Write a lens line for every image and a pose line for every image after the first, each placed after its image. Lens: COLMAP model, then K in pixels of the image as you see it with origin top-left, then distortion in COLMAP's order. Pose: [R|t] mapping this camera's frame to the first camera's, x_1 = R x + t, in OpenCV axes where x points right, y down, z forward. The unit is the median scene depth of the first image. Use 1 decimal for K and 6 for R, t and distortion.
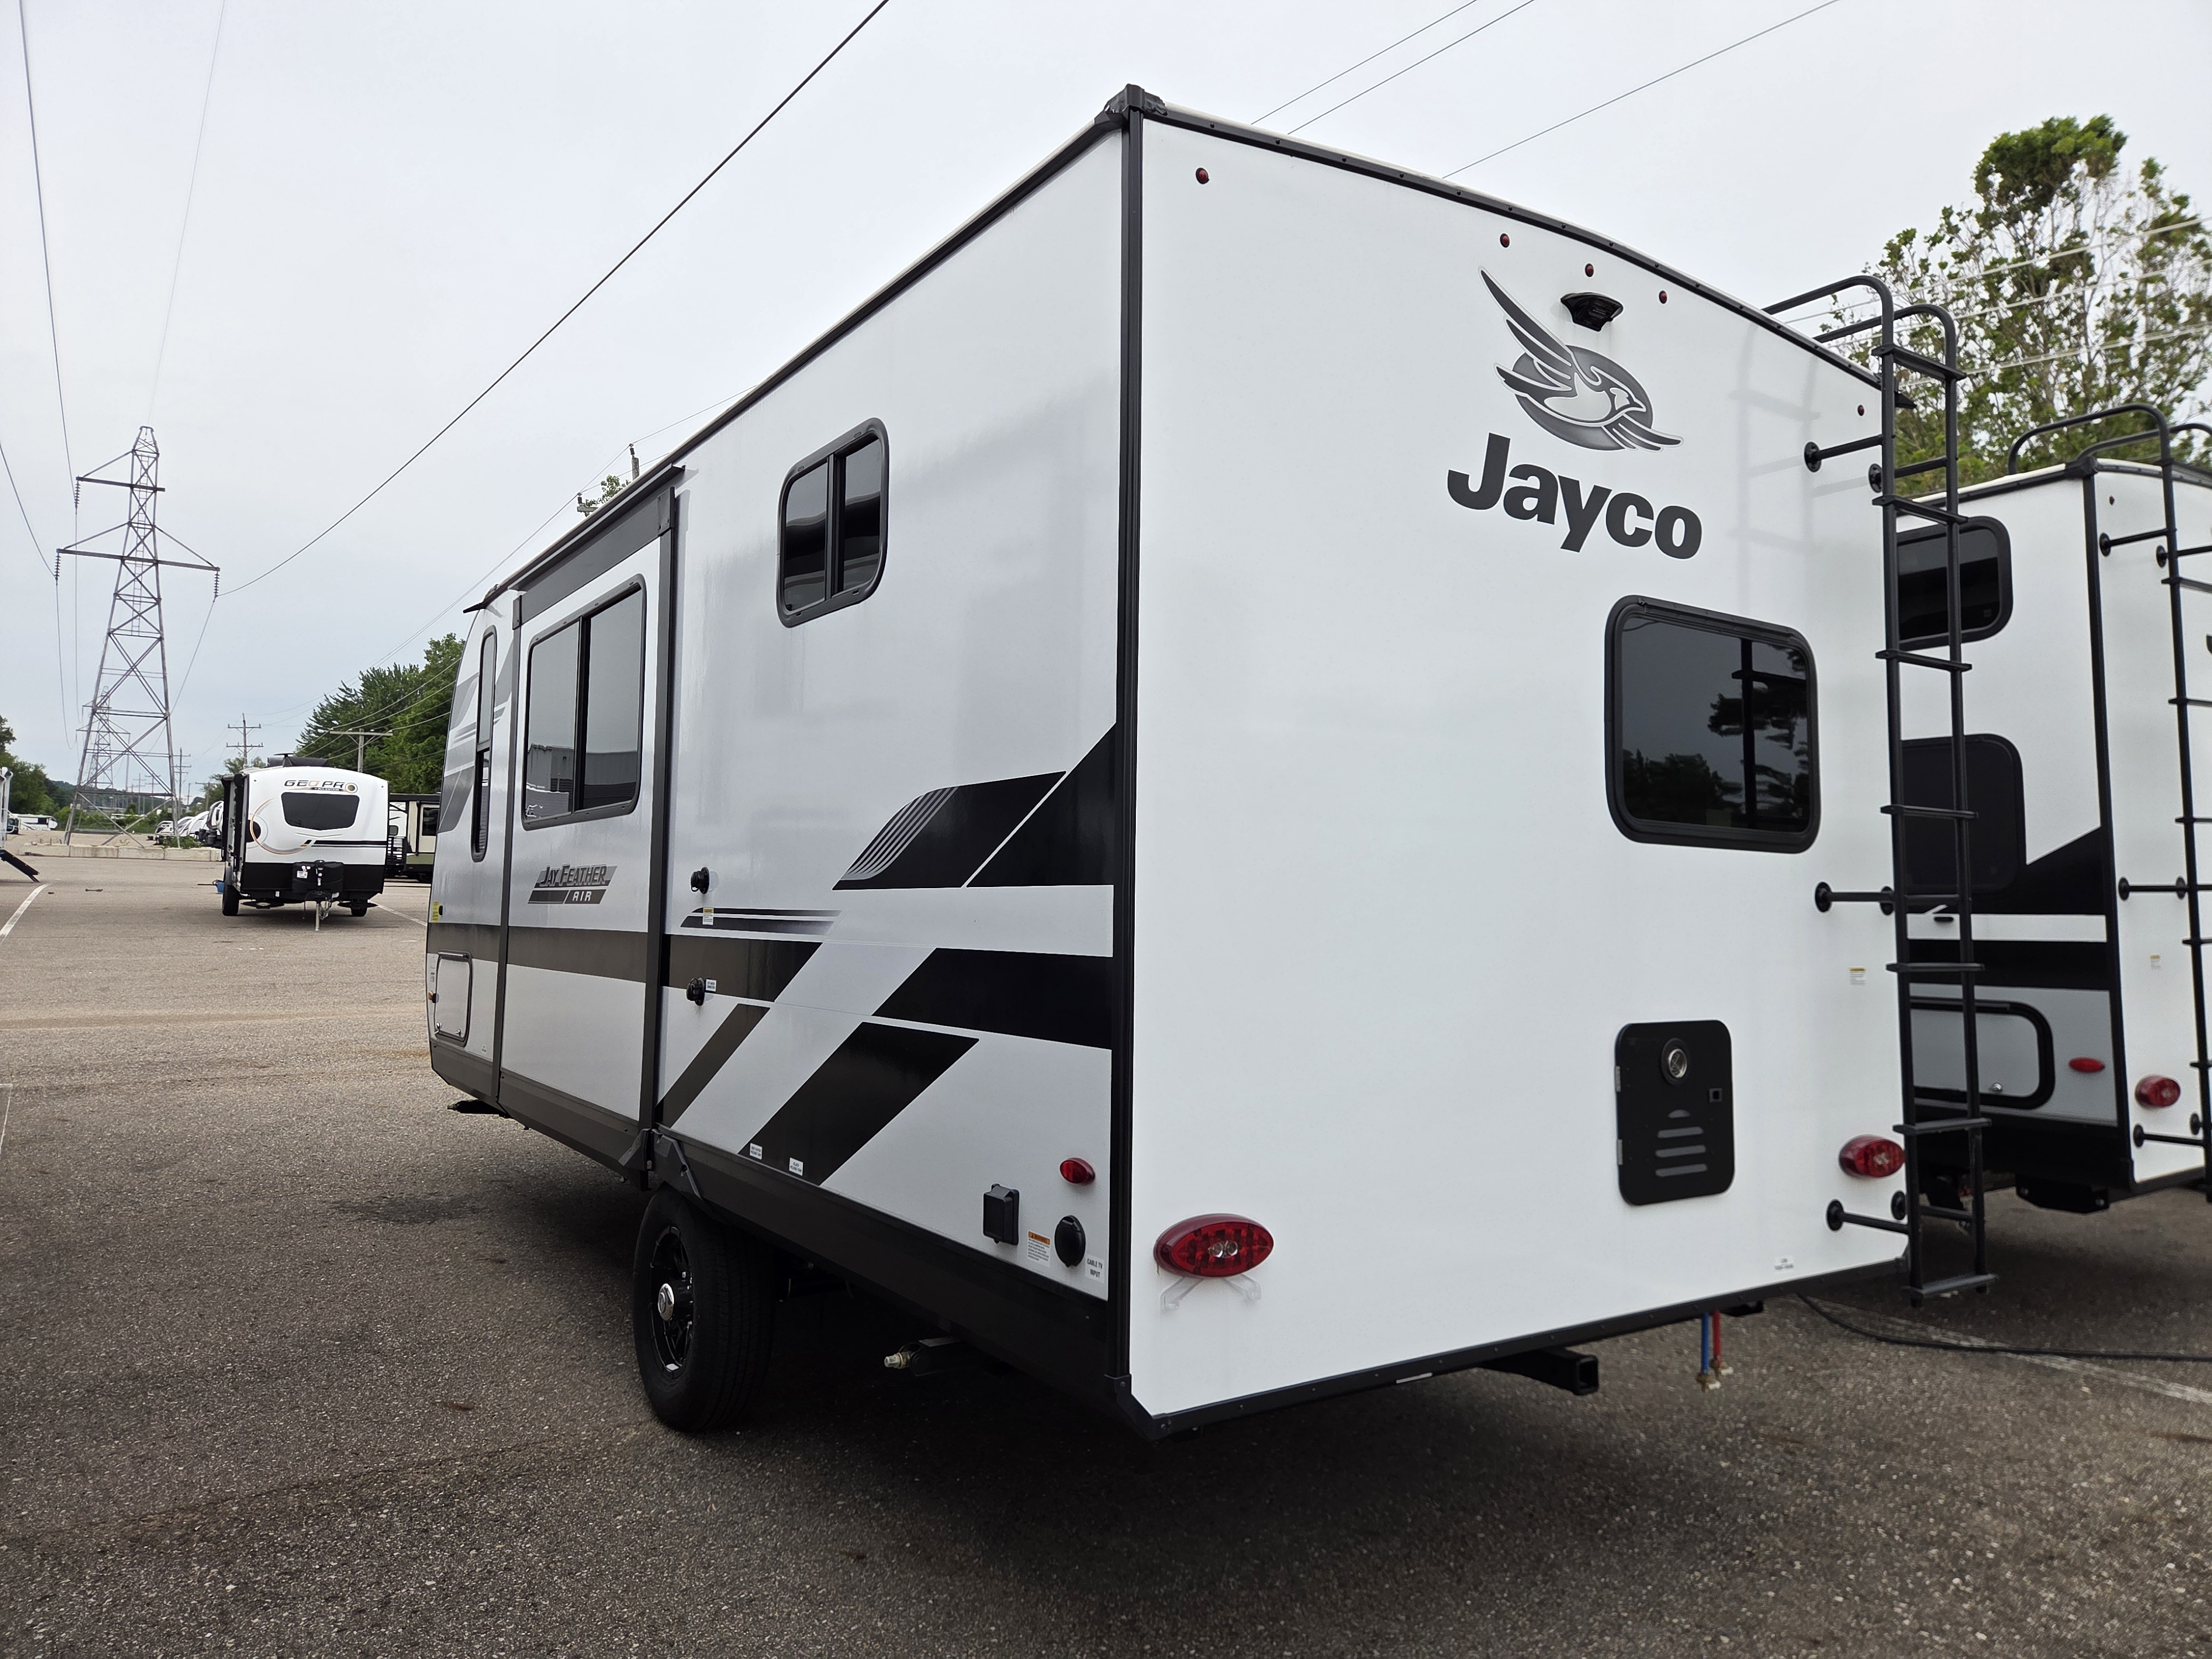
lens RADIAL K [[1489.9, 0, 1092.4], [0, 1489.9, 815.0], [0, 0, 1]] dist [0.069285, -0.058867]
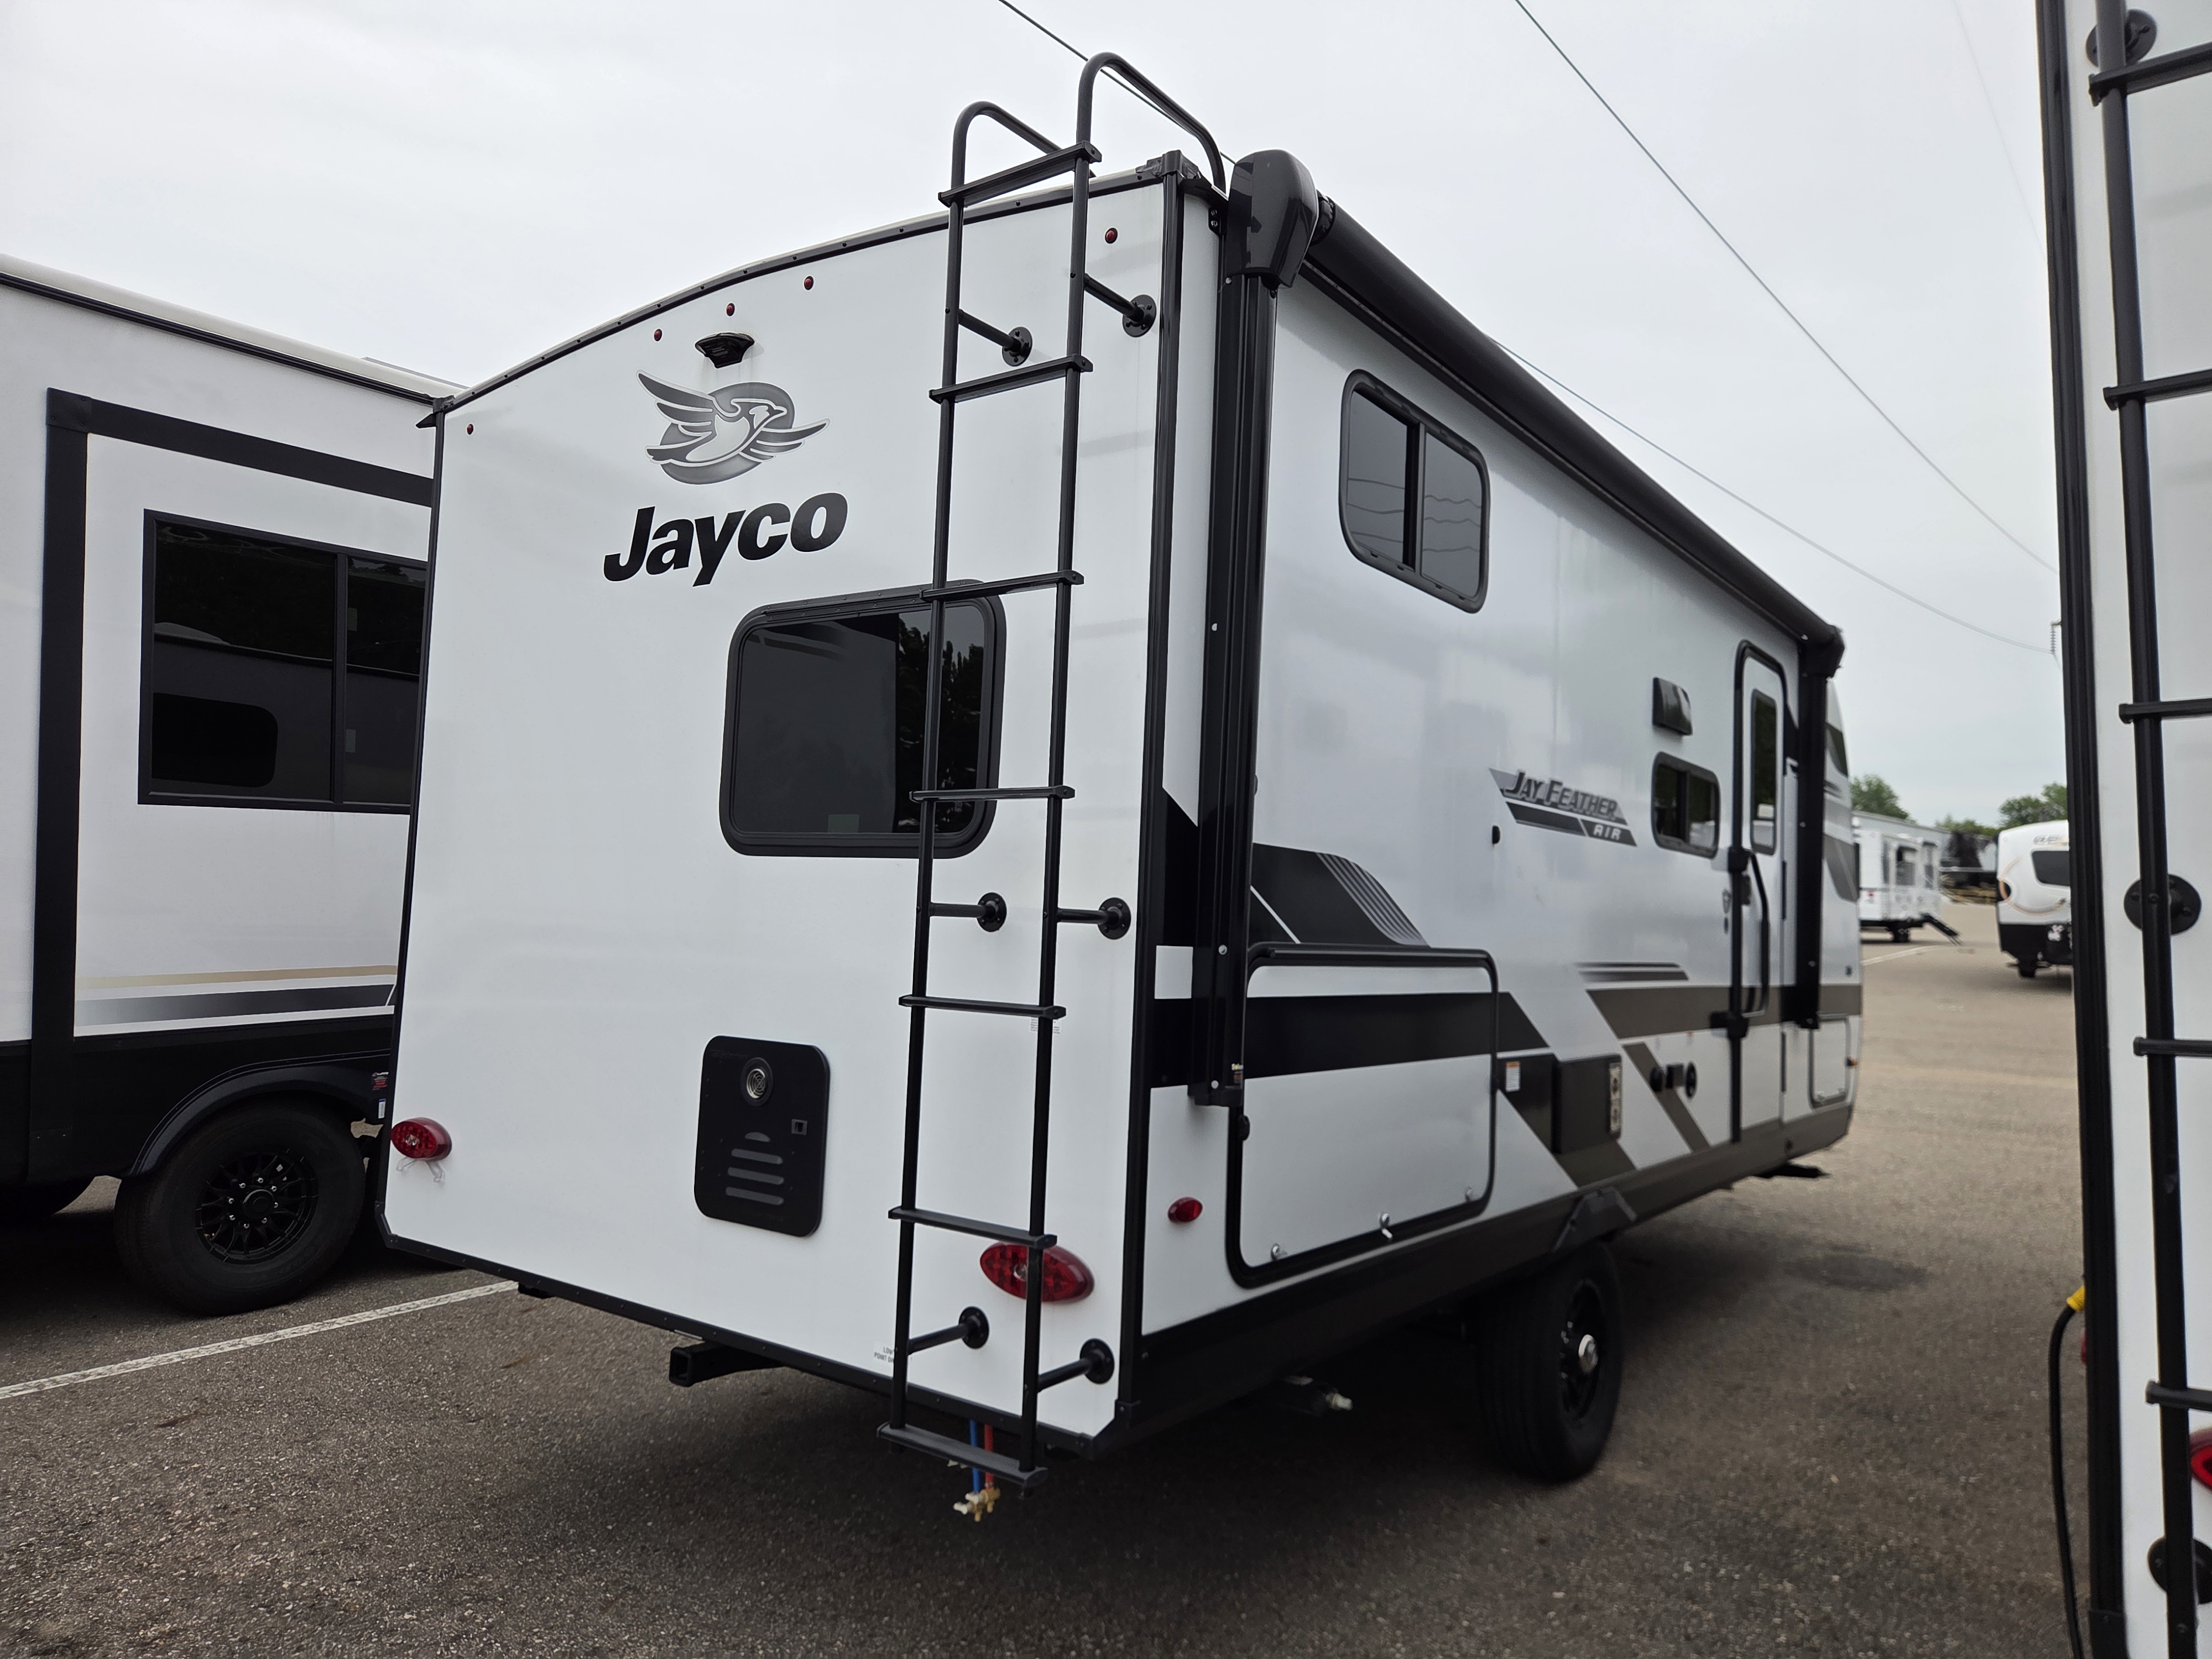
lens RADIAL K [[1489.9, 0, 1089.9], [0, 1489.9, 832.2], [0, 0, 1]] dist [0.069285, -0.058867]
pose [[0.327476, -0.059154, -0.943006, 1.384942], [0.027871, 0.998209, -0.052938, 0.062063], [0.944448, -0.008946, 0.328538, 0.899143]]
